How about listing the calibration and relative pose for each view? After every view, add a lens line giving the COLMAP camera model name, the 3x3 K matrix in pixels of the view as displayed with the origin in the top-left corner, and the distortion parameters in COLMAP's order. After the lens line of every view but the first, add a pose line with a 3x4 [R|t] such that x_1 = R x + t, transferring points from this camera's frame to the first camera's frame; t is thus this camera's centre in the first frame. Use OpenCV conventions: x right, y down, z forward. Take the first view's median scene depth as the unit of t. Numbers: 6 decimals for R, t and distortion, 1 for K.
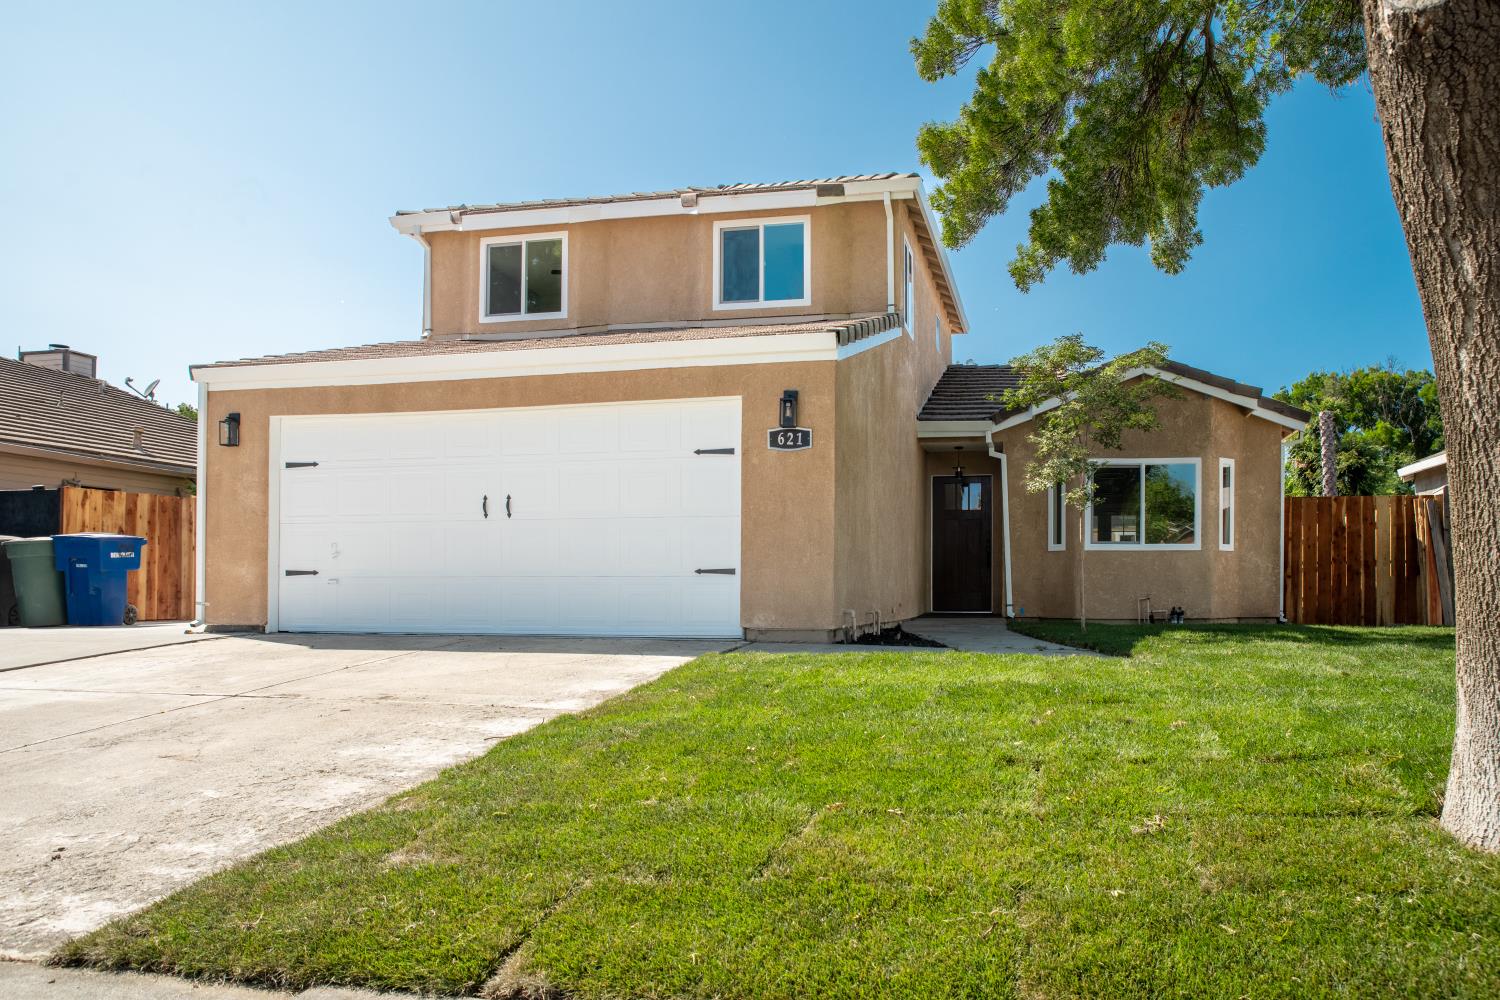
lens RADIAL K [[1066.5, 0, 750.4], [0, 1066.5, 596.2], [0, 0, 1]] dist [-0.095061, 0.104059]
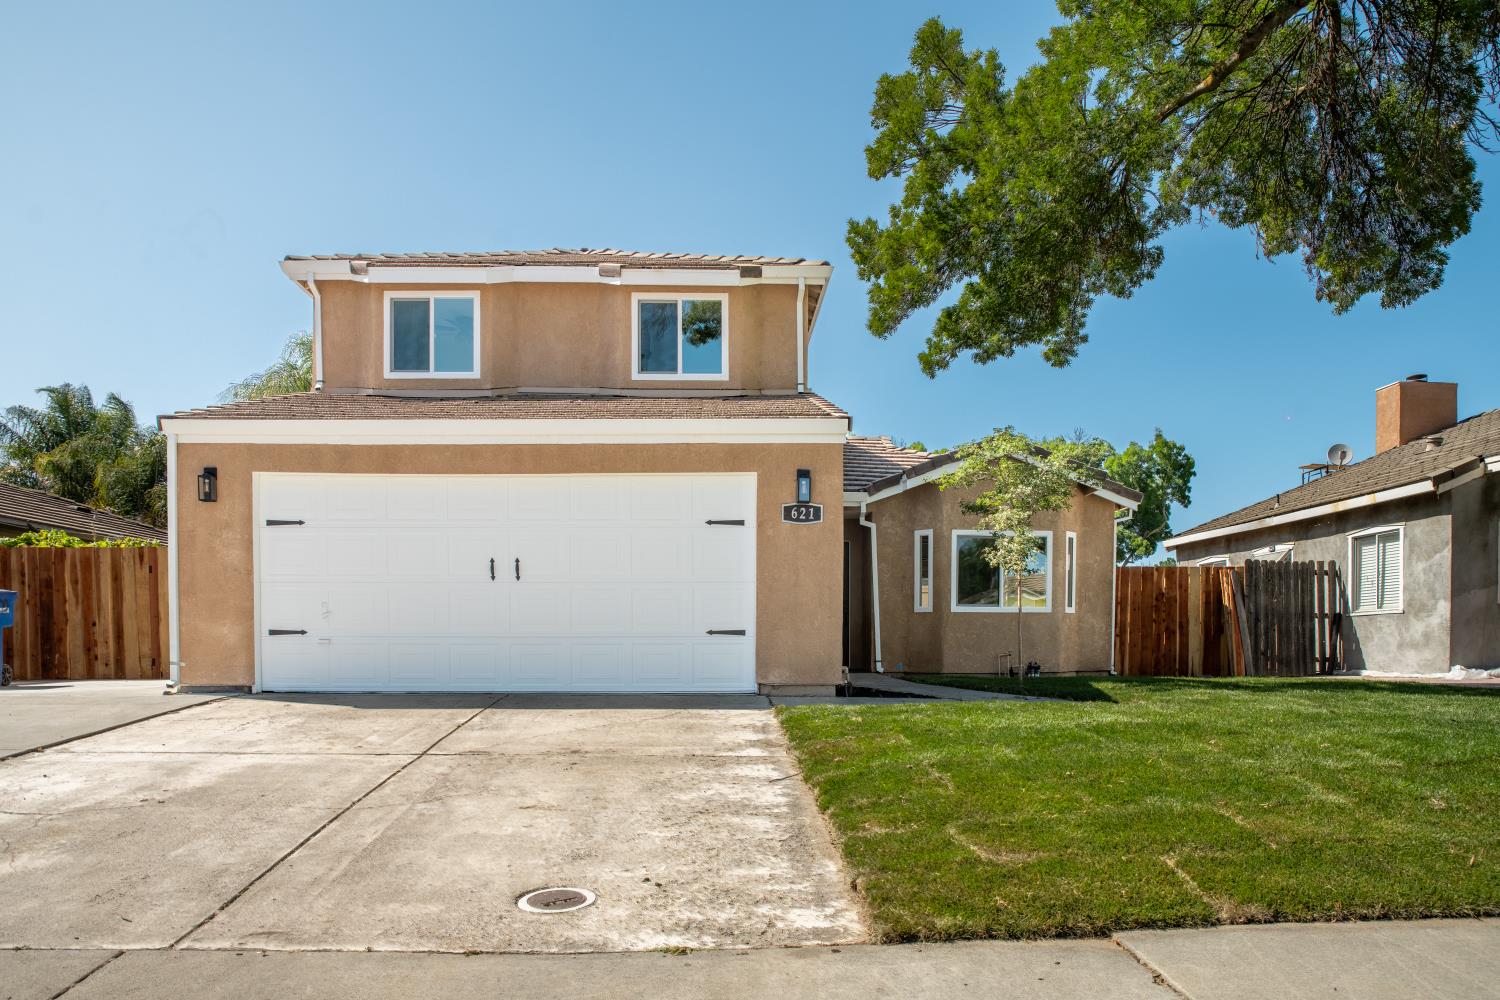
lens RADIAL K [[1032.7, 0, 749.9], [0, 1032.7, 689.2], [0, 0, 1]] dist [-0.022629, -0.002654]
pose [[0.977411, -0.009596, 0.211129, -0.145028], [0.001882, 0.999324, 0.036708, -0.002306], [-0.211338, -0.035482, 0.976769, -0.028162]]
